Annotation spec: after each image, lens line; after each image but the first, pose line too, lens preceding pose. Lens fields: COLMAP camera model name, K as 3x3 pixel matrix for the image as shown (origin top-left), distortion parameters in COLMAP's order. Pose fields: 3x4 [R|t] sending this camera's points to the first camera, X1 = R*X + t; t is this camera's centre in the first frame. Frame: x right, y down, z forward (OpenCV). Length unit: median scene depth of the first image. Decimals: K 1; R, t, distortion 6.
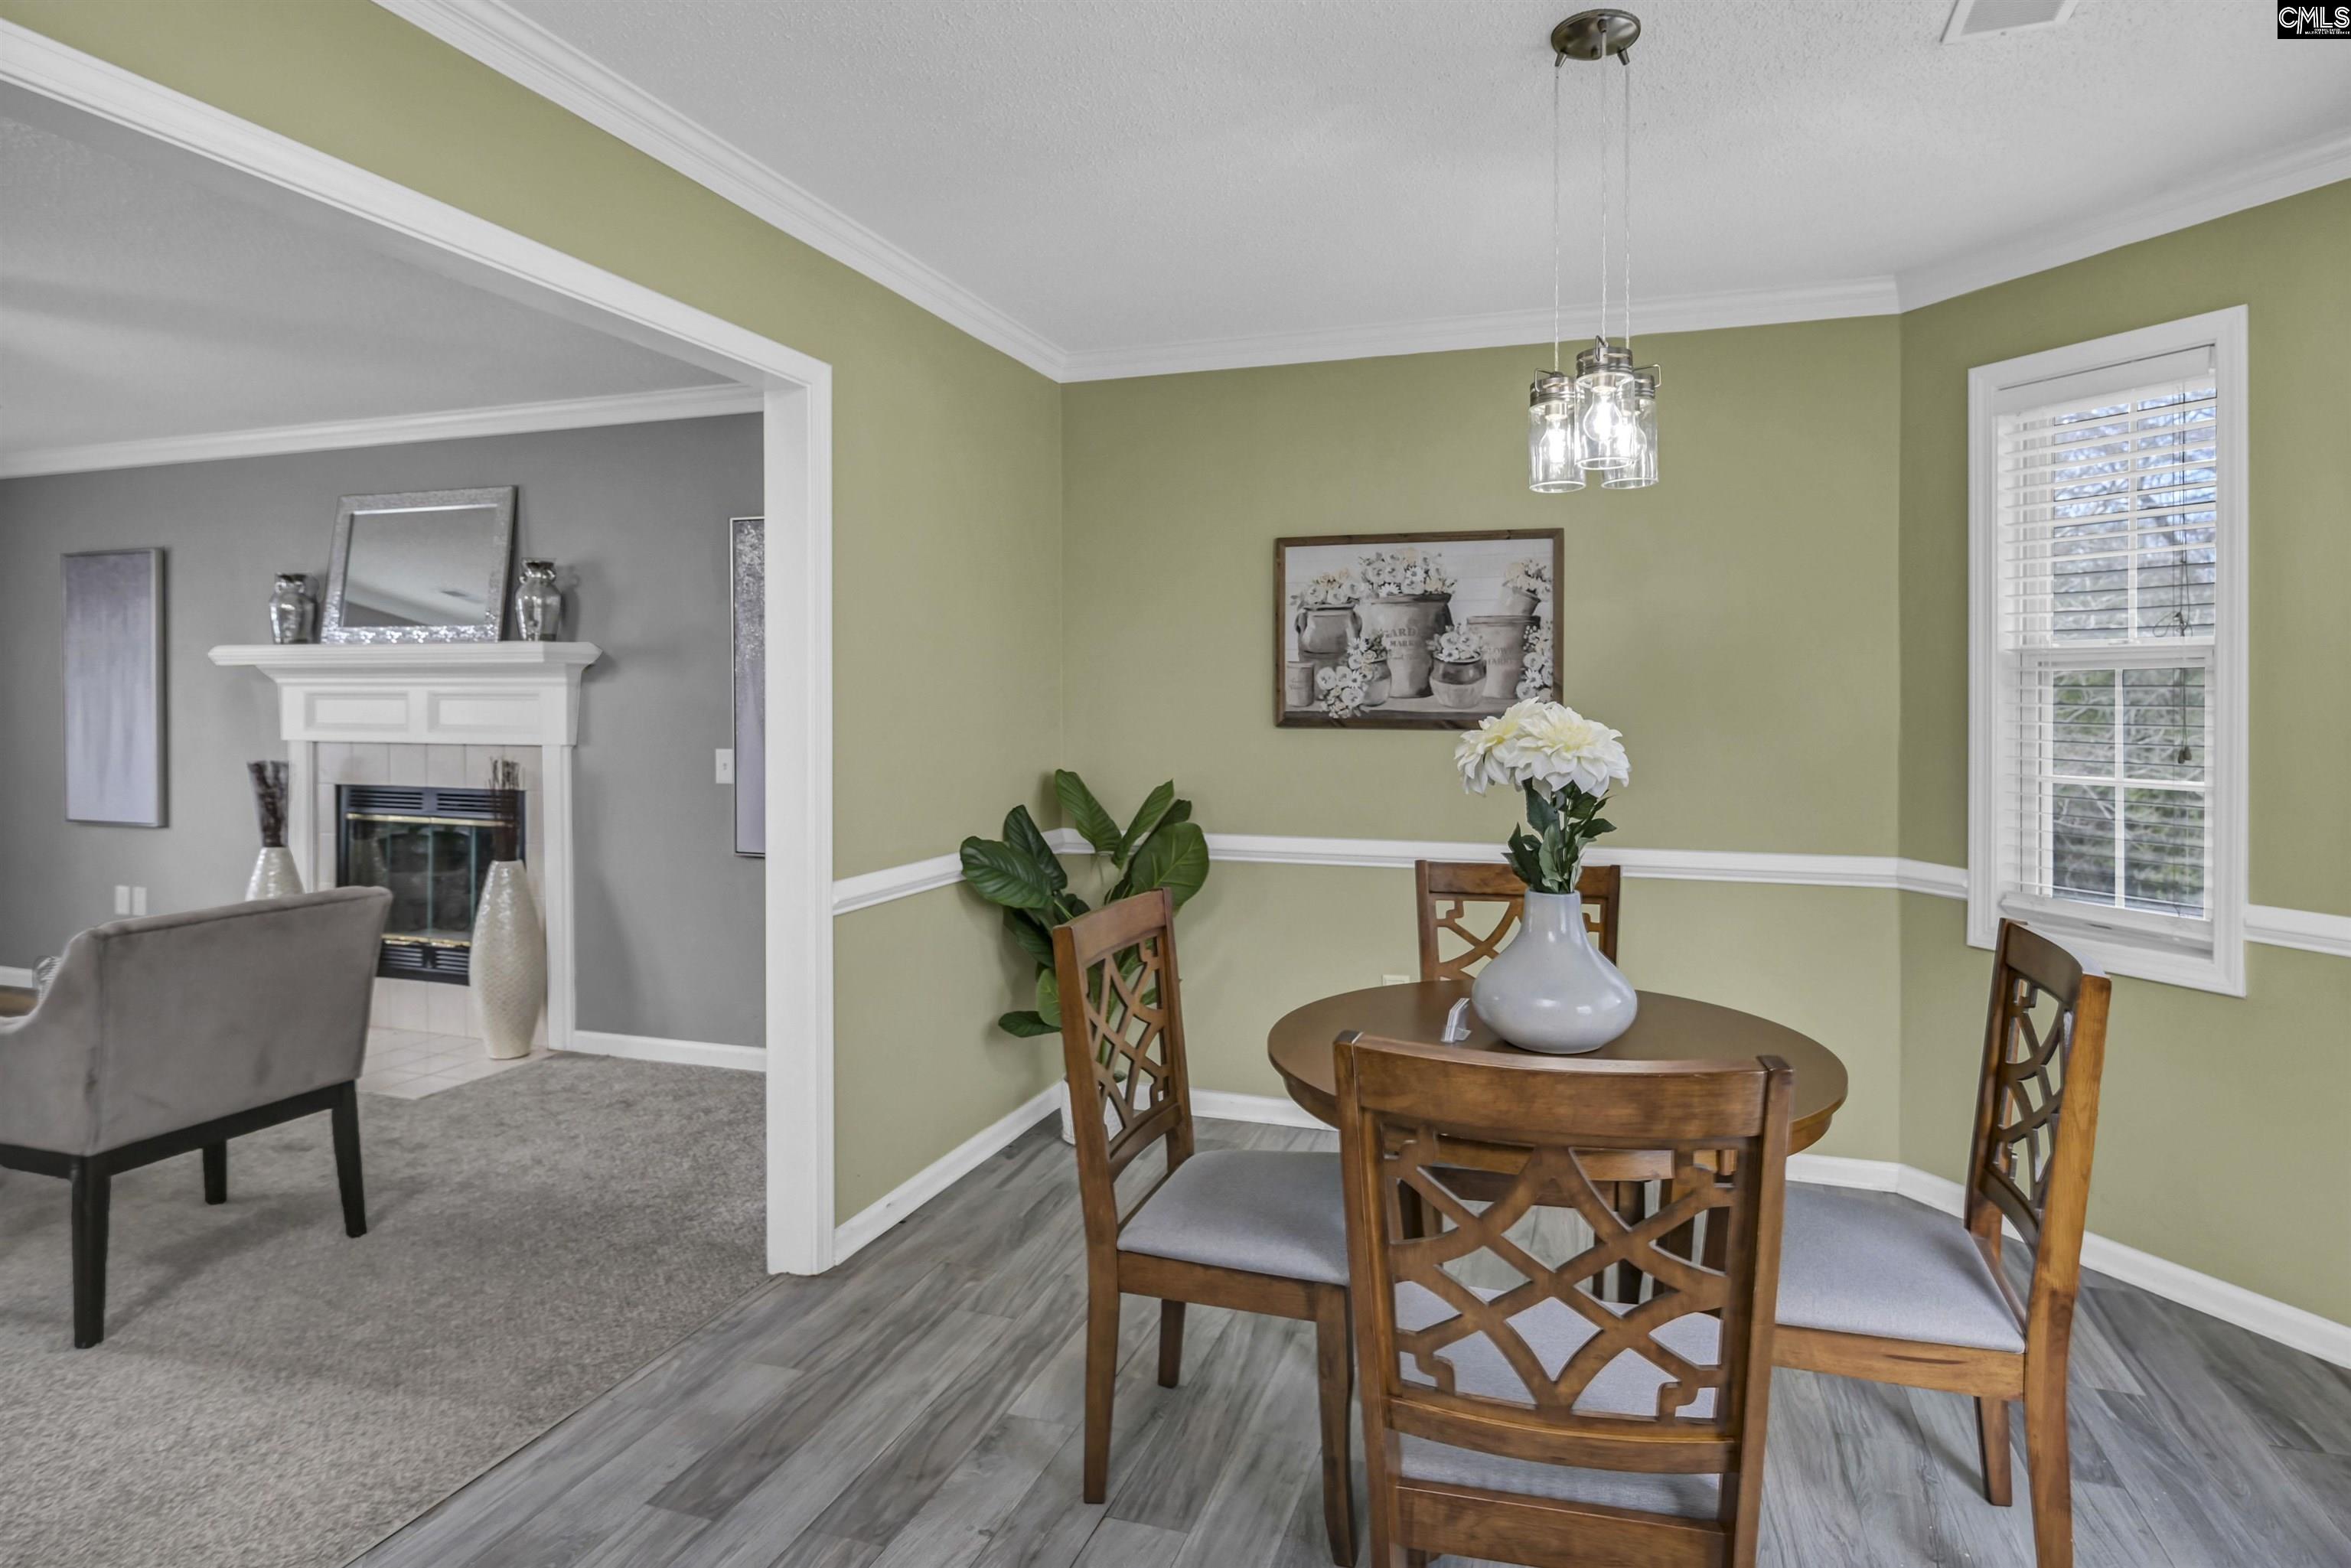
lens RADIAL K [[1205.2, 0, 1243.5], [0, 1205.2, 696.3], [0, 0, 1]] dist [0.008255, -0.009771]
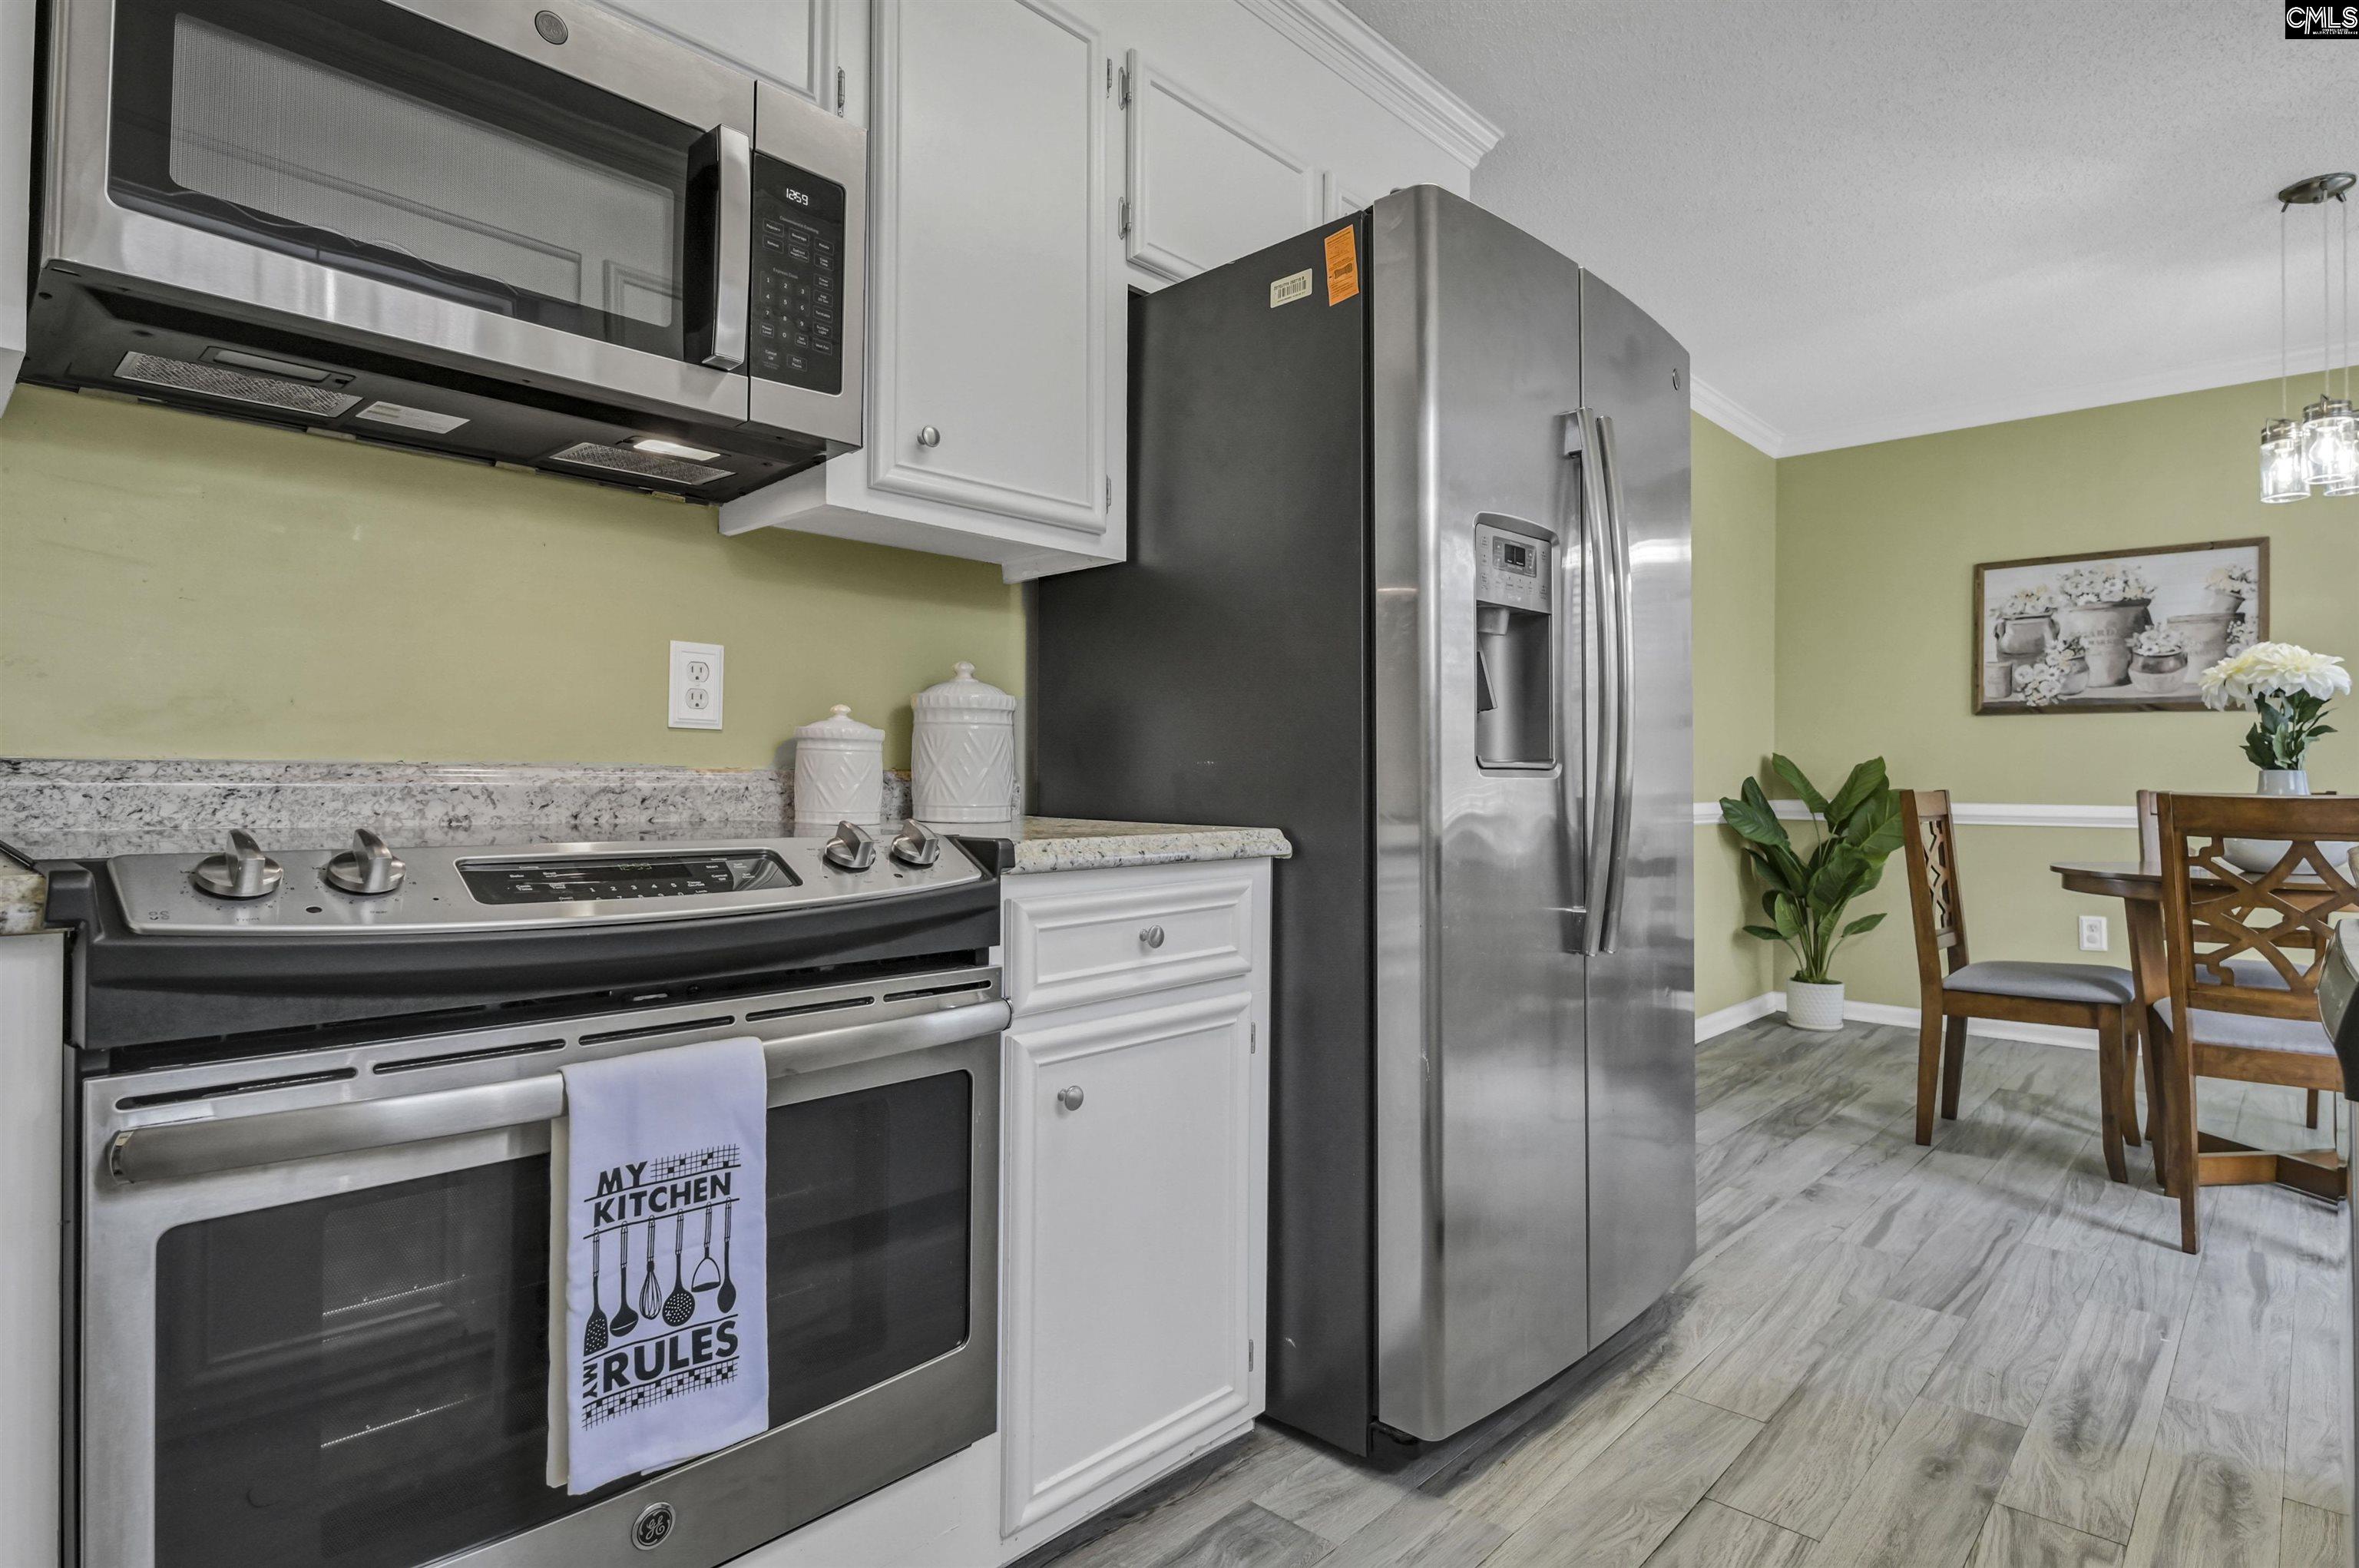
lens RADIAL K [[1209.3, 0, 1209.1], [0, 1209.3, 773.5], [0, 0, 1]] dist [0.008255, -0.009771]
pose [[0.907521, 0.002200, -0.420001, -0.188879], [-0.002832, 0.999996, -0.000880, 0.101580], [0.419997, 0.001989, 0.907523, -0.539017]]
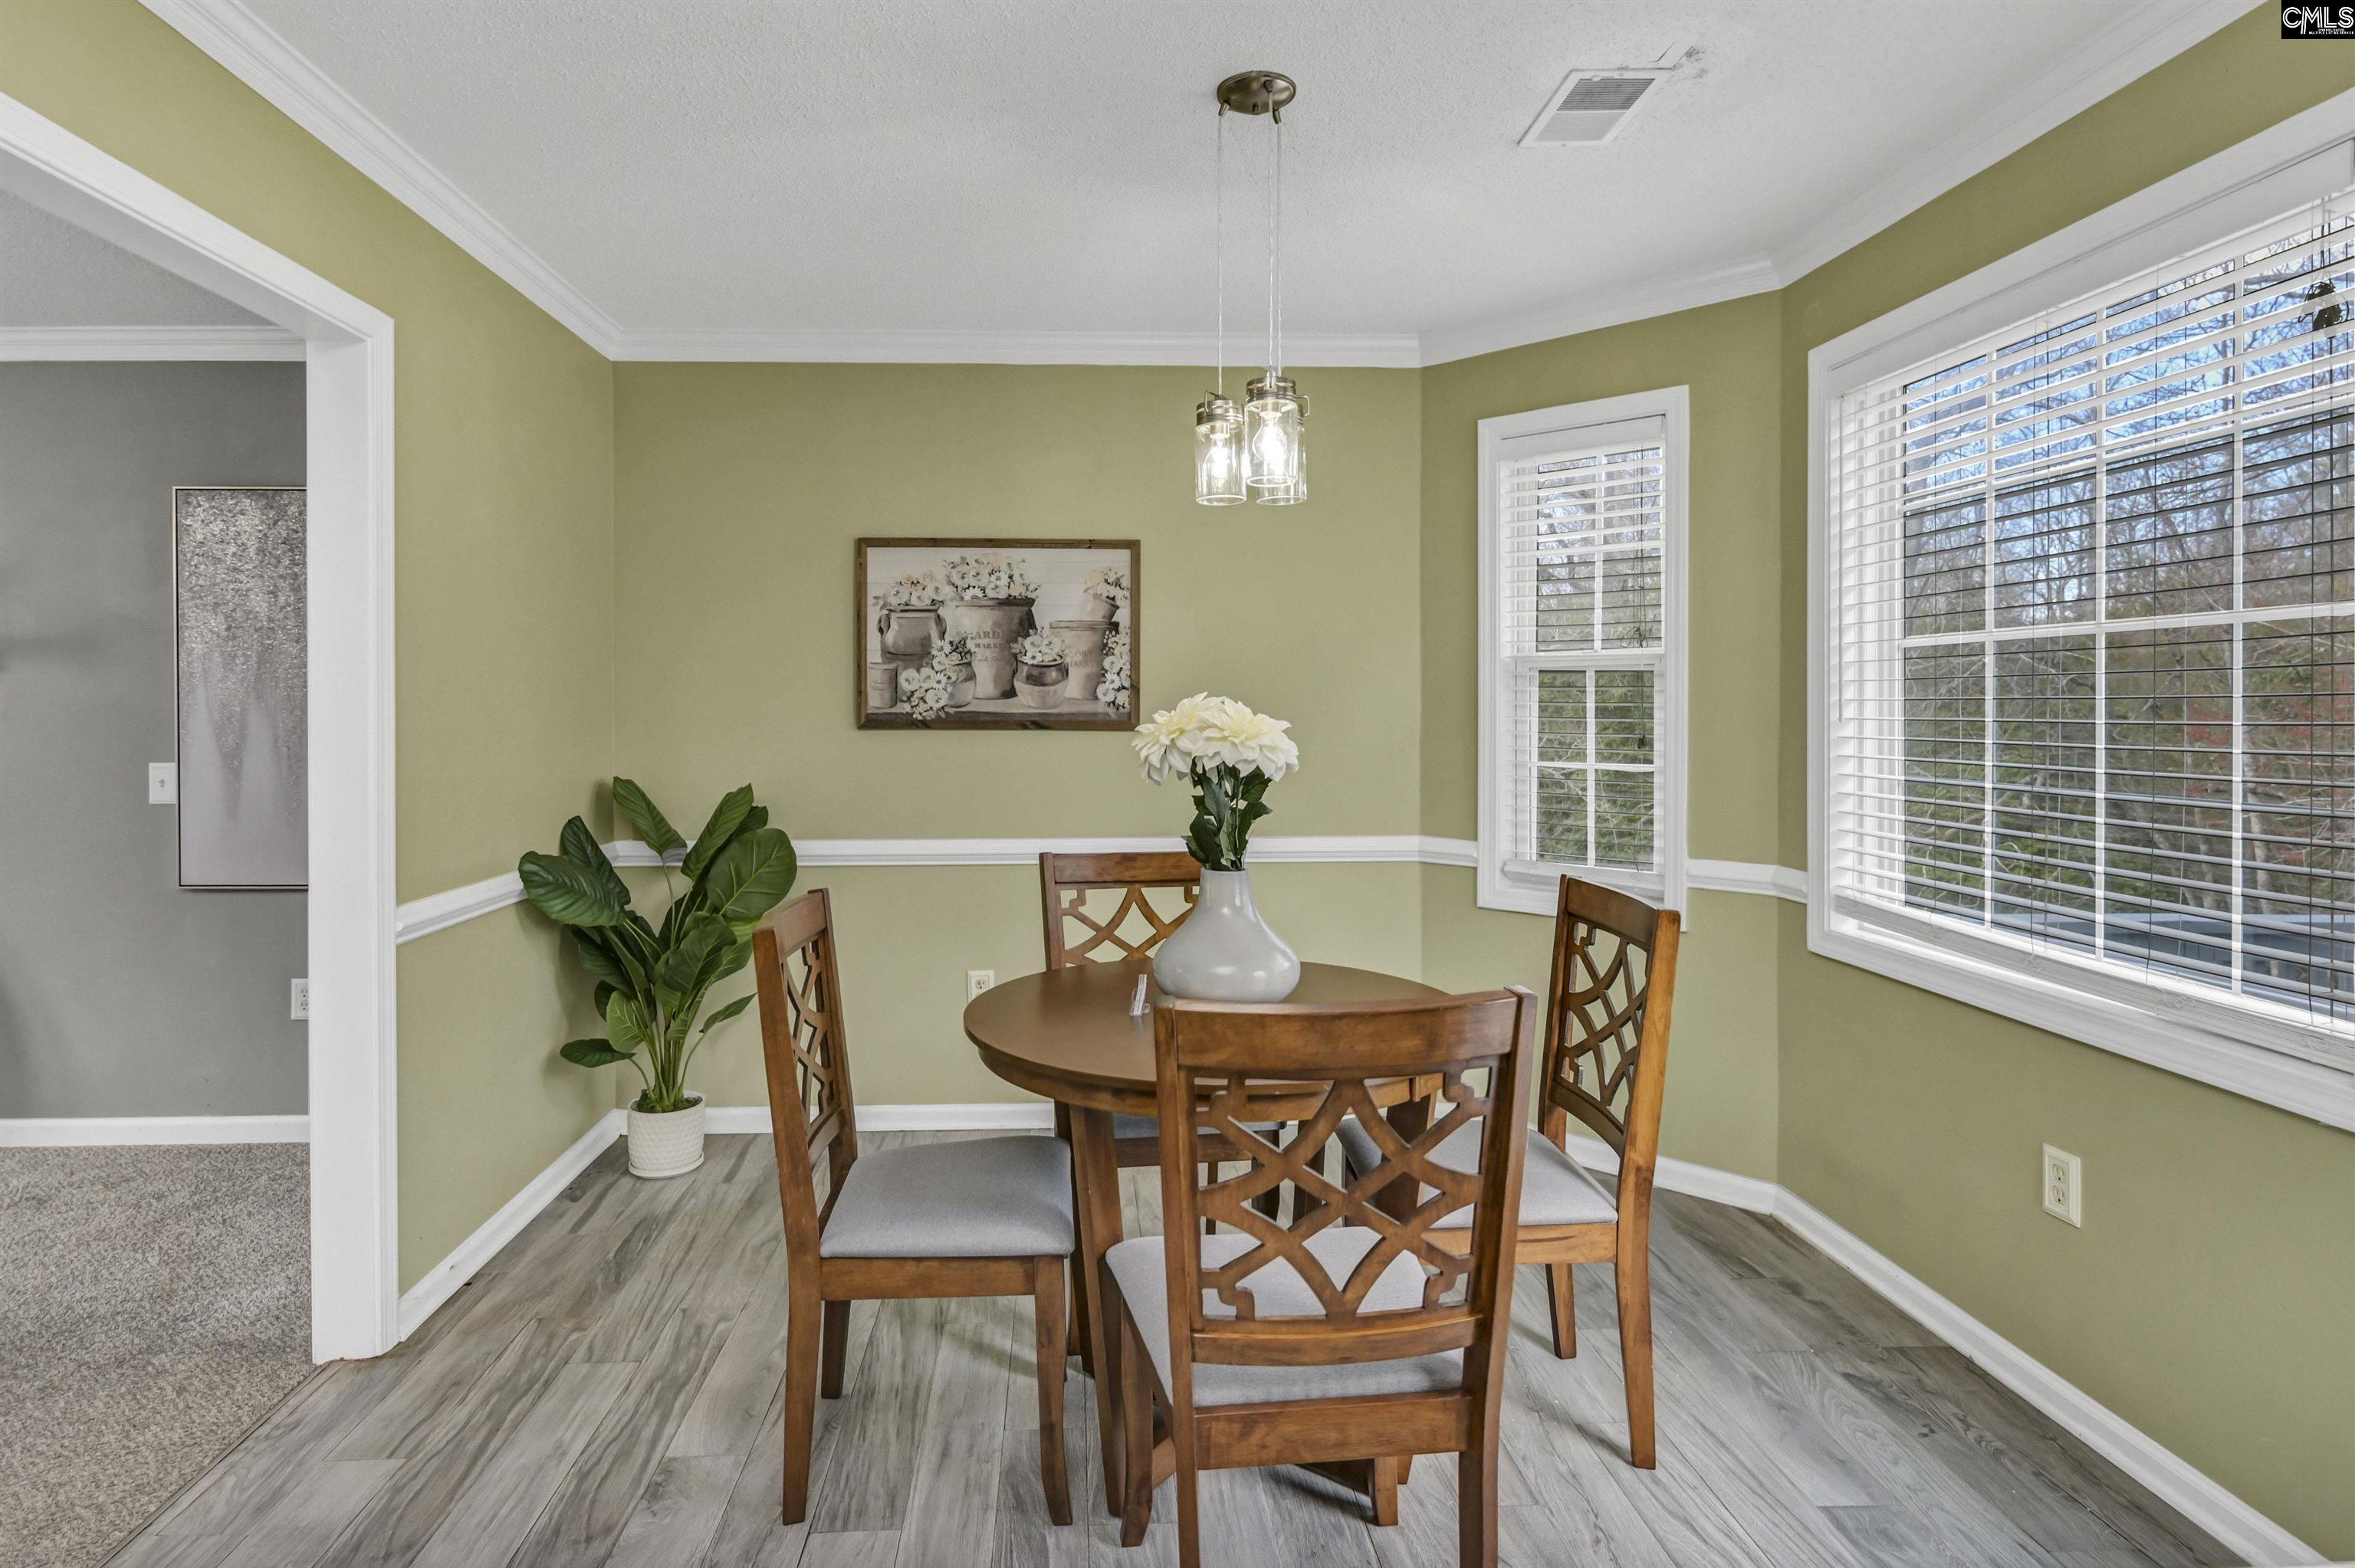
lens RADIAL K [[1207.1, 0, 1094.4], [0, 1207.1, 705.1], [0, 0, 1]] dist [0.008255, -0.009771]
pose [[0.945777, -0.002094, 0.324810, -0.126106], [0.002271, 0.999997, -0.000168, 0.007352], [-0.324809, 0.000896, 0.945779, 0.001697]]
